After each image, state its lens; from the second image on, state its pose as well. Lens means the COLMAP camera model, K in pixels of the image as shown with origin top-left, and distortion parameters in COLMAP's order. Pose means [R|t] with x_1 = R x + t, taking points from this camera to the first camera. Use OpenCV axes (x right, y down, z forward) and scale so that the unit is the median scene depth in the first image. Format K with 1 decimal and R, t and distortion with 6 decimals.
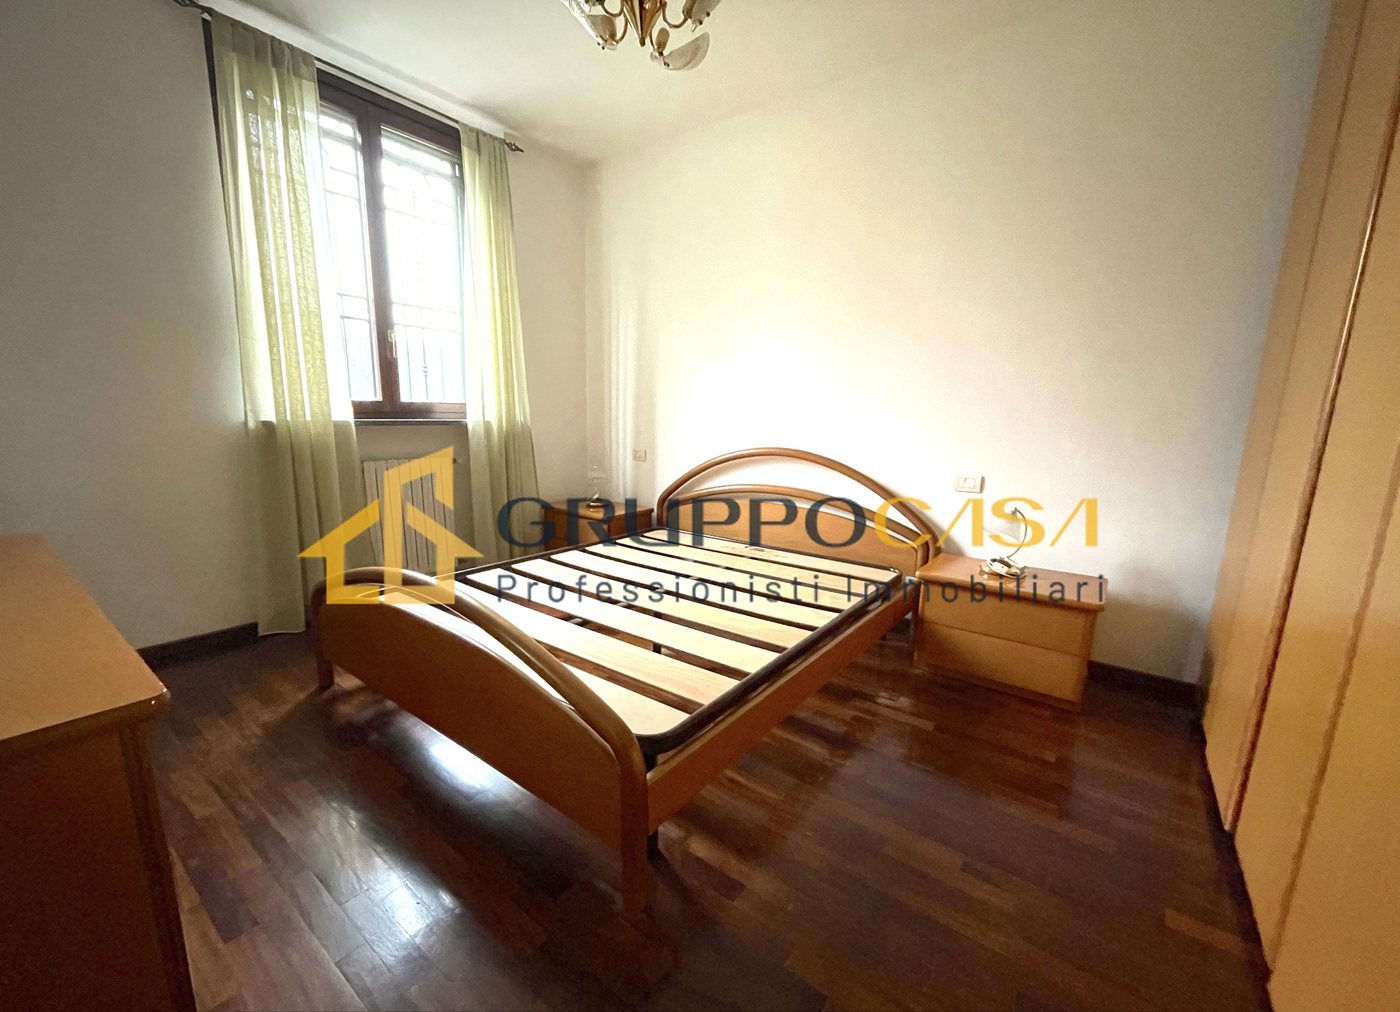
lens RADIAL K [[568.0, 0, 694.6], [0, 568.0, 521.9], [0, 0, 1]] dist [-0.004351, -0.000056]
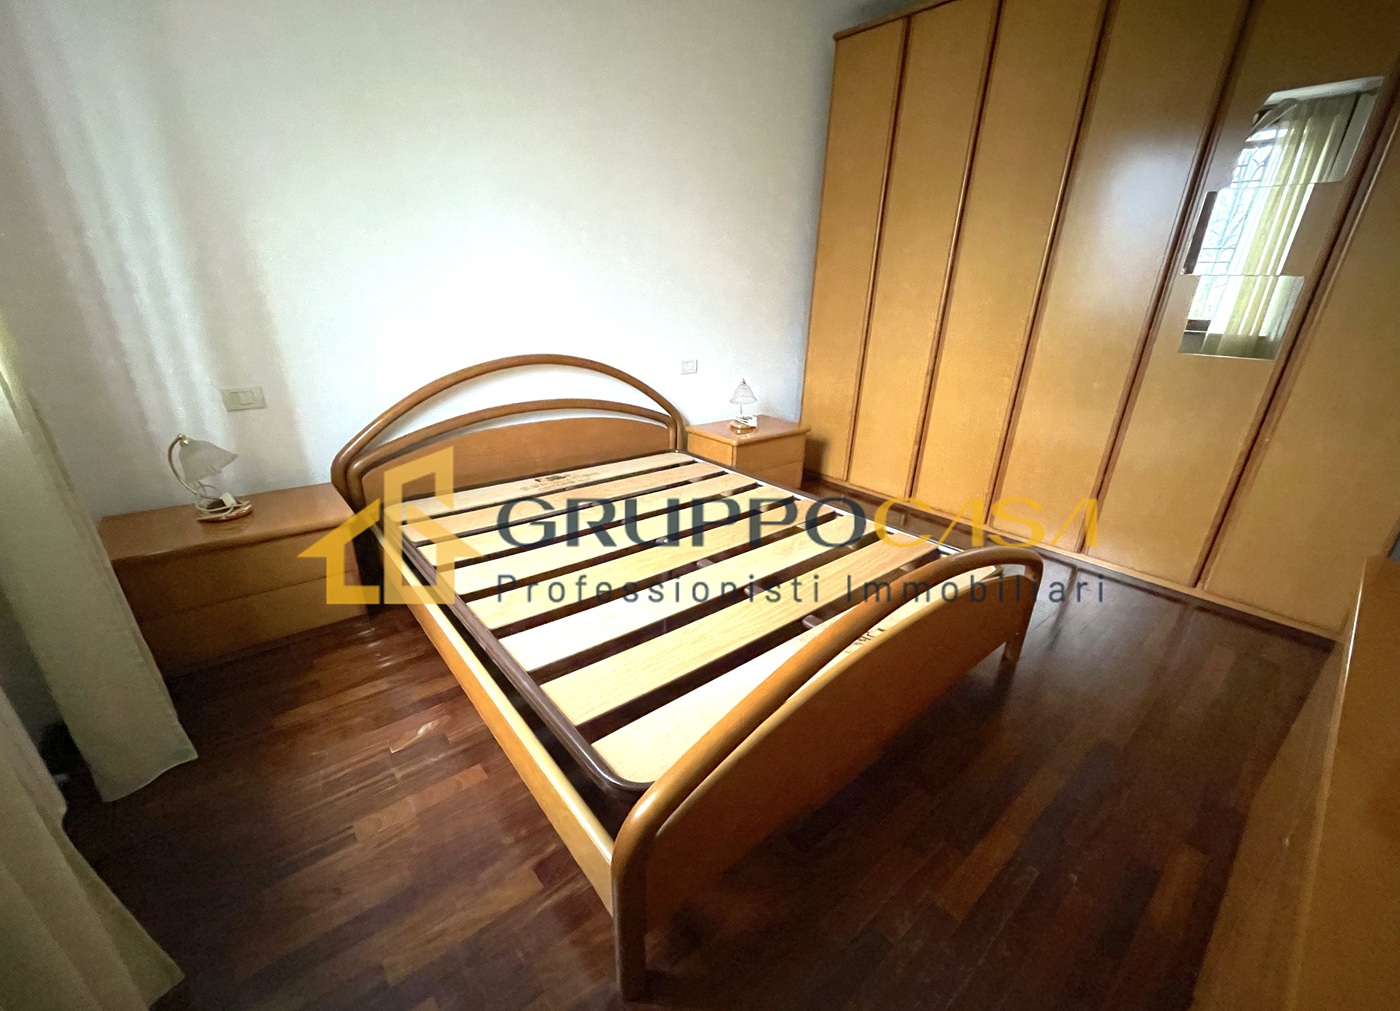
lens RADIAL K [[568.0, 0, 694.6], [0, 568.0, 521.4], [0, 0, 1]] dist [-0.004351, -0.000056]
pose [[0.223941, -0.364430, 0.903903, -0.816549], [0.179958, 0.926972, 0.329147, -0.171784], [-0.957844, 0.088955, 0.273169, 0.723782]]
